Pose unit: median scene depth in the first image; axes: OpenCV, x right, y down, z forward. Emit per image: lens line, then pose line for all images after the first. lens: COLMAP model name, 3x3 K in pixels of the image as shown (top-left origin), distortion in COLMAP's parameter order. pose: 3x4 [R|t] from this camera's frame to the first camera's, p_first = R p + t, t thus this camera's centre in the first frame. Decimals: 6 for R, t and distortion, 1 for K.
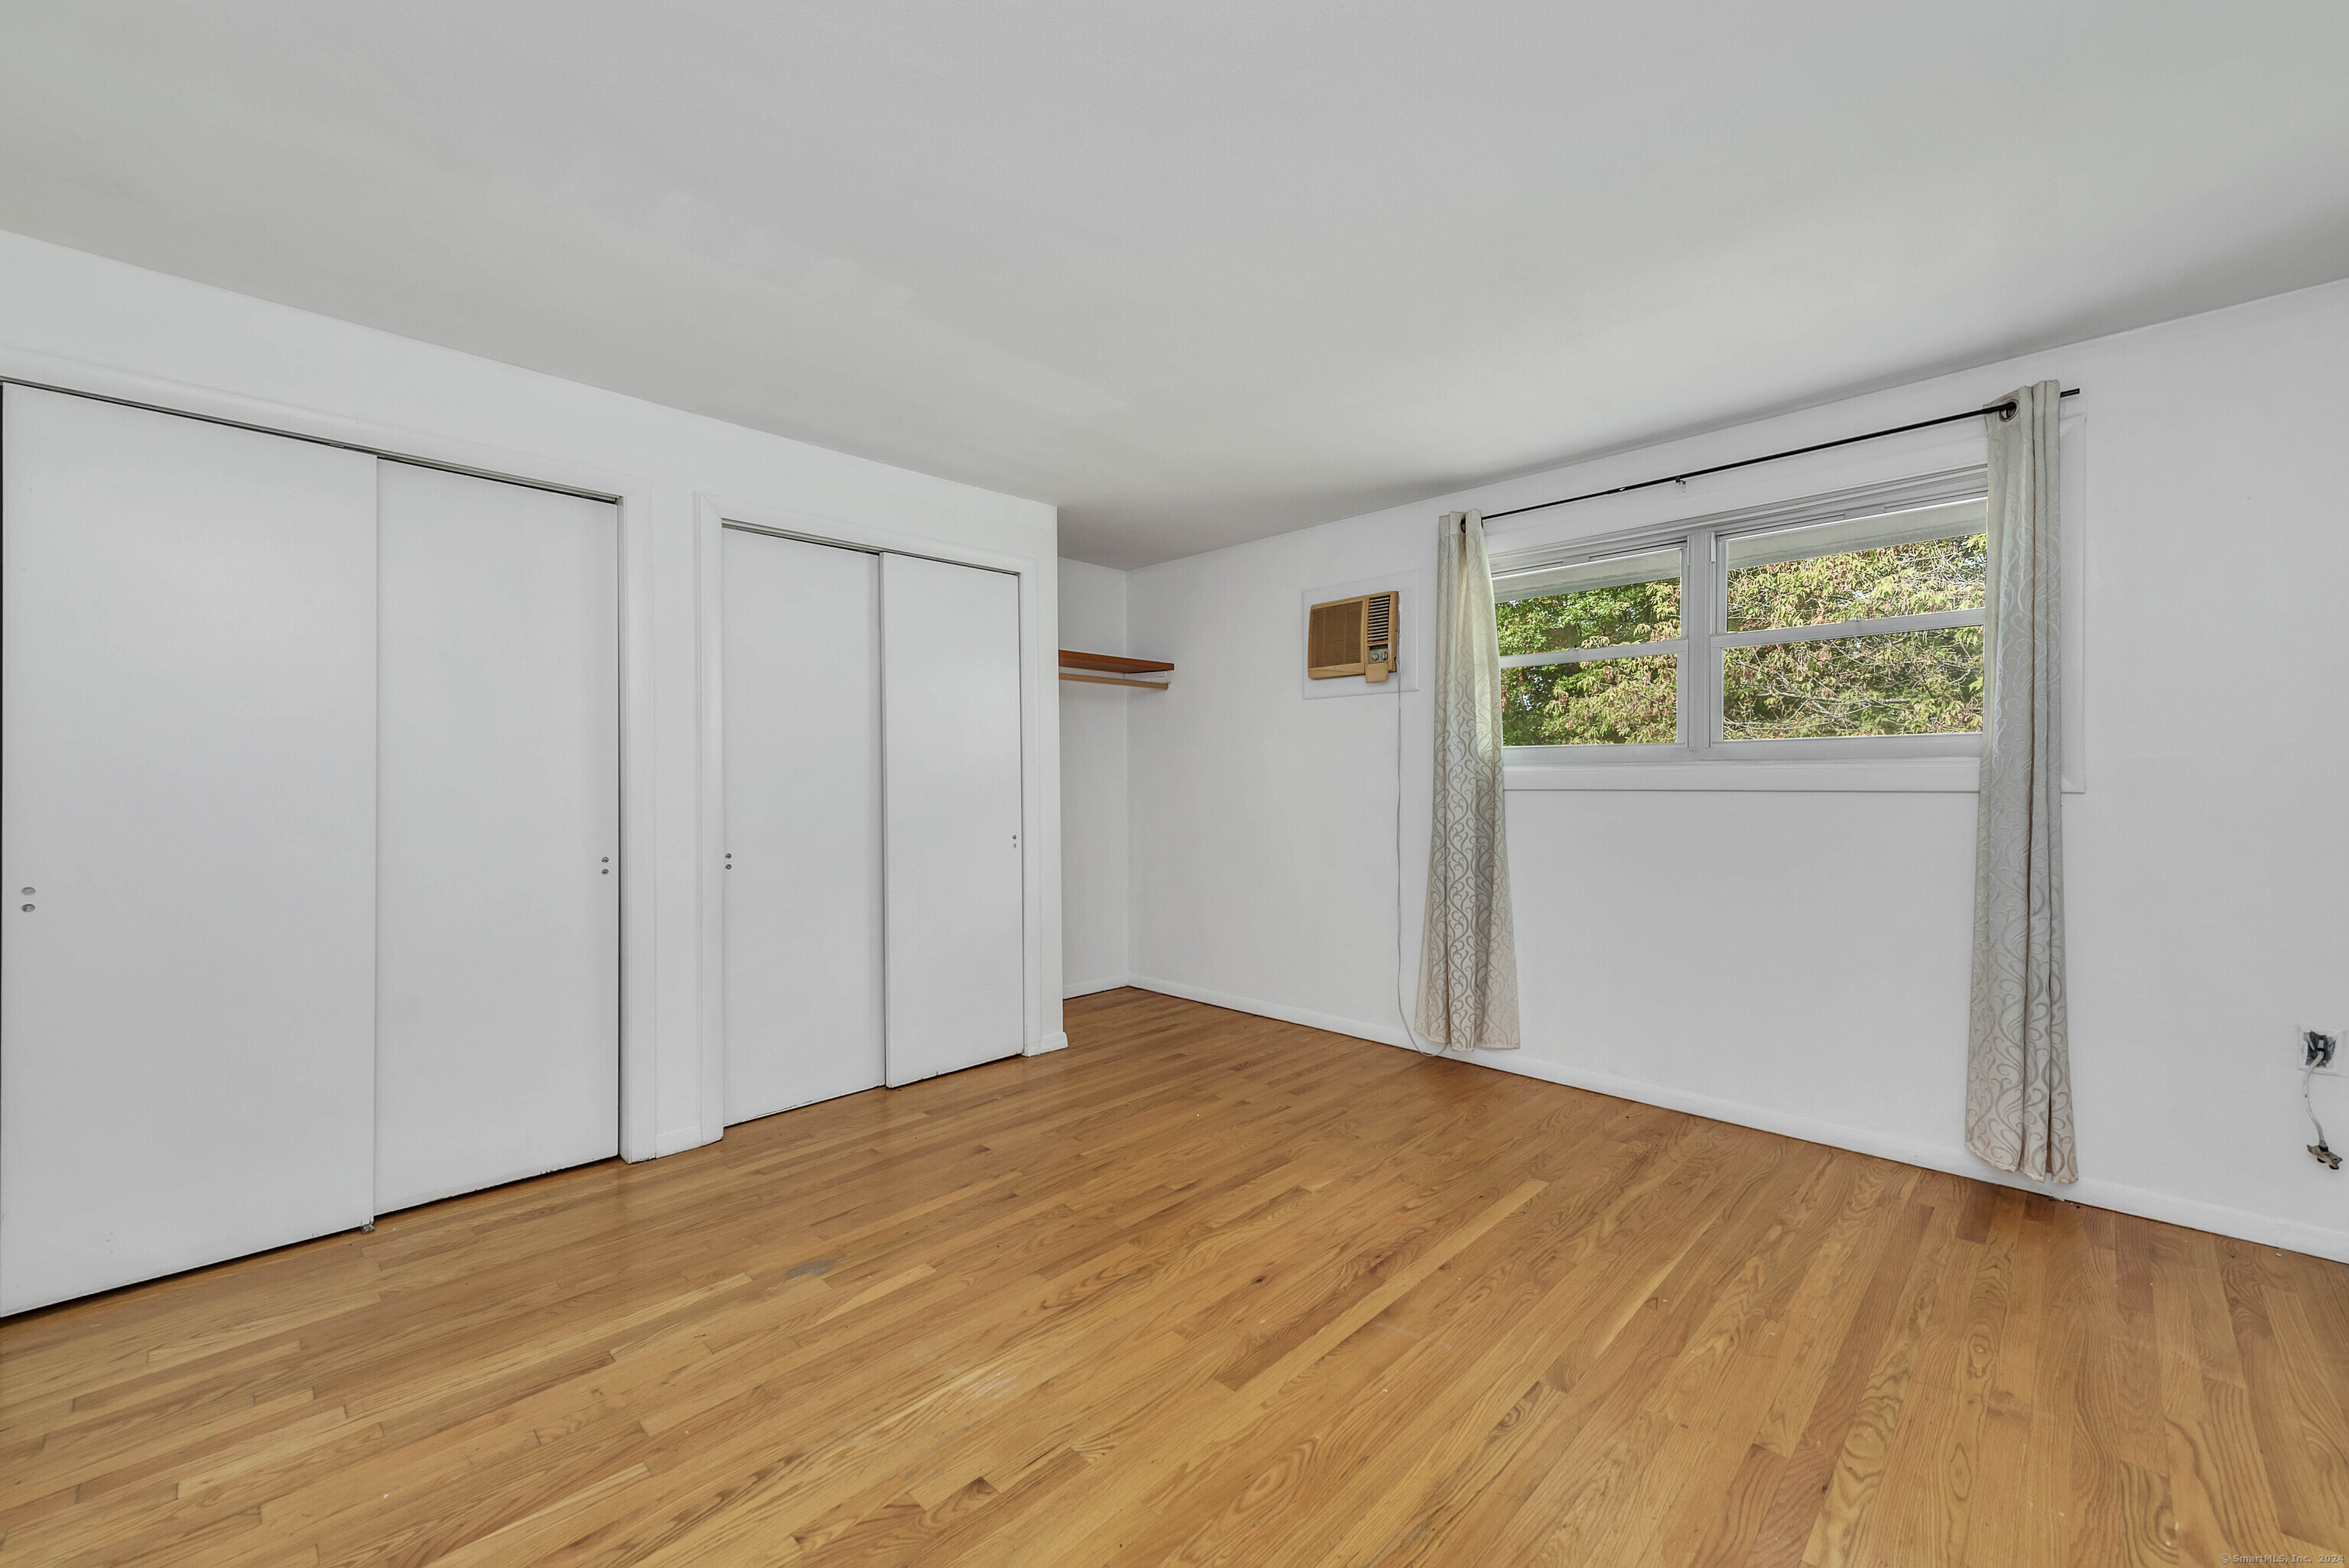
lens RADIAL K [[956.3, 0, 1160.3], [0, 956.3, 786.1], [0, 0, 1]] dist [0.015669, 0.000969]
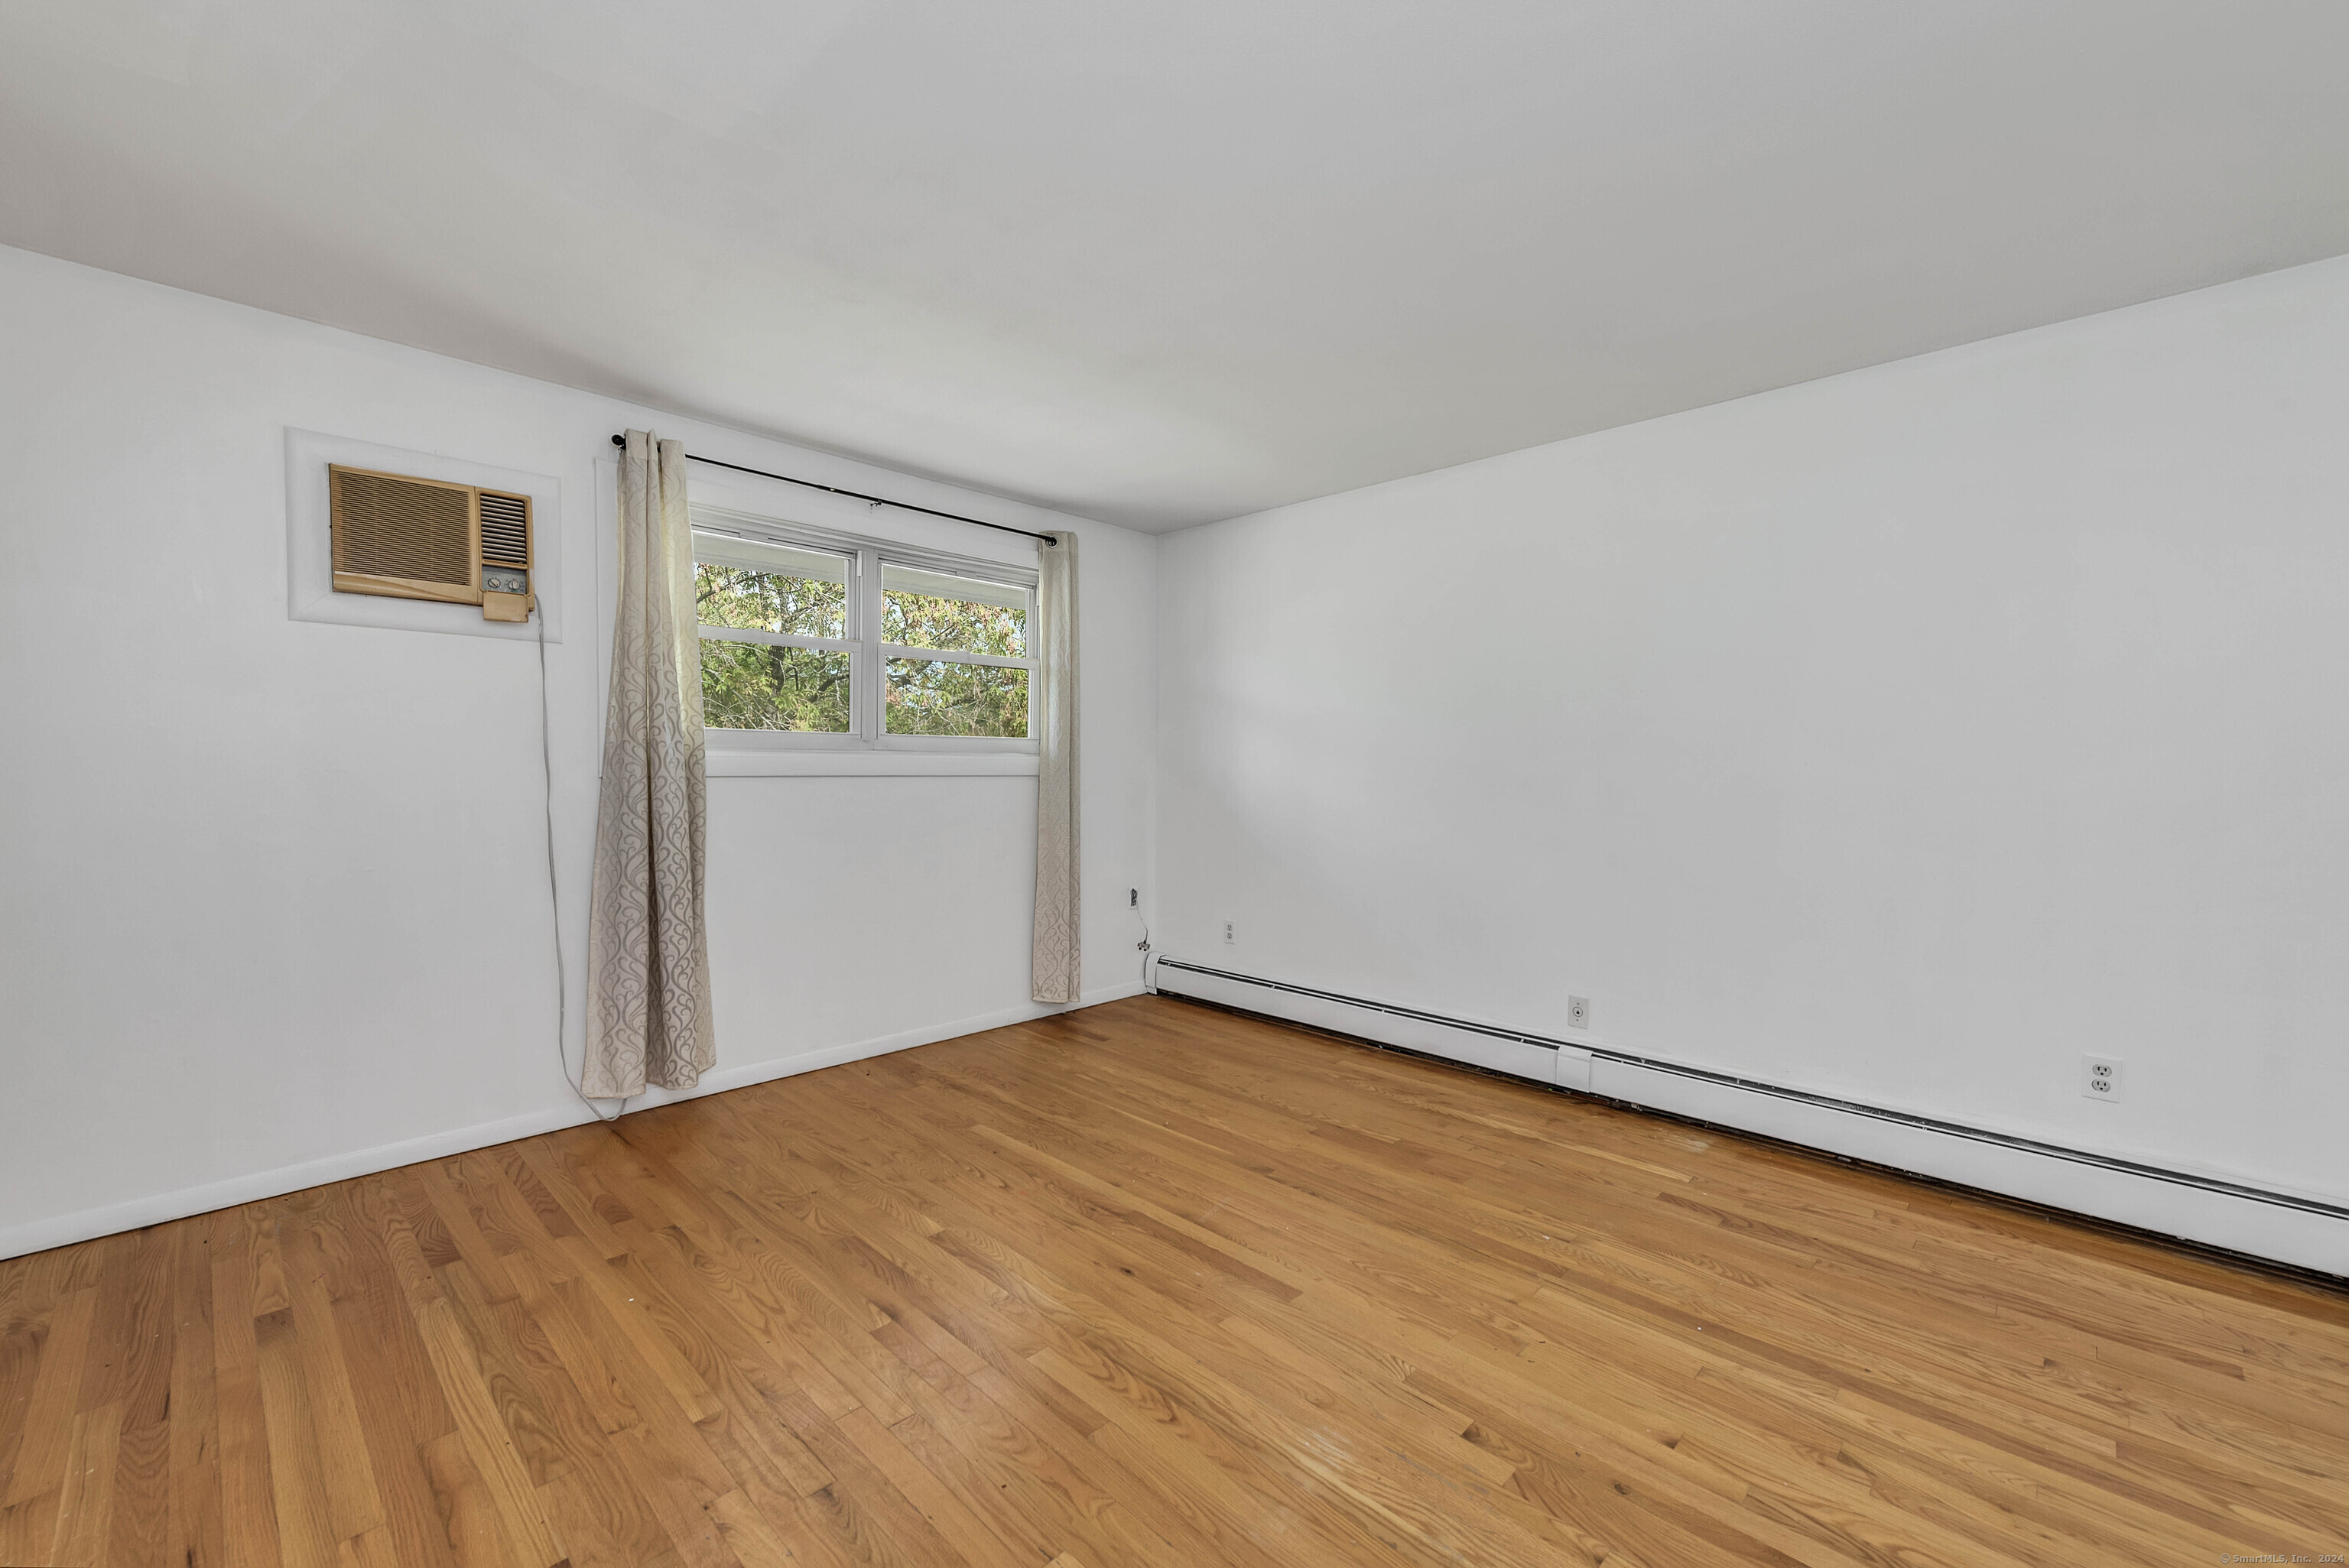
lens RADIAL K [[956.3, 0, 1179.5], [0, 956.3, 793.1], [0, 0, 1]] dist [0.015669, 0.000969]
pose [[-0.028769, -0.022560, 0.999331, -0.555431], [0.001472, 0.999743, 0.022611, -0.000316], [-0.999585, 0.002121, -0.028729, 0.617698]]
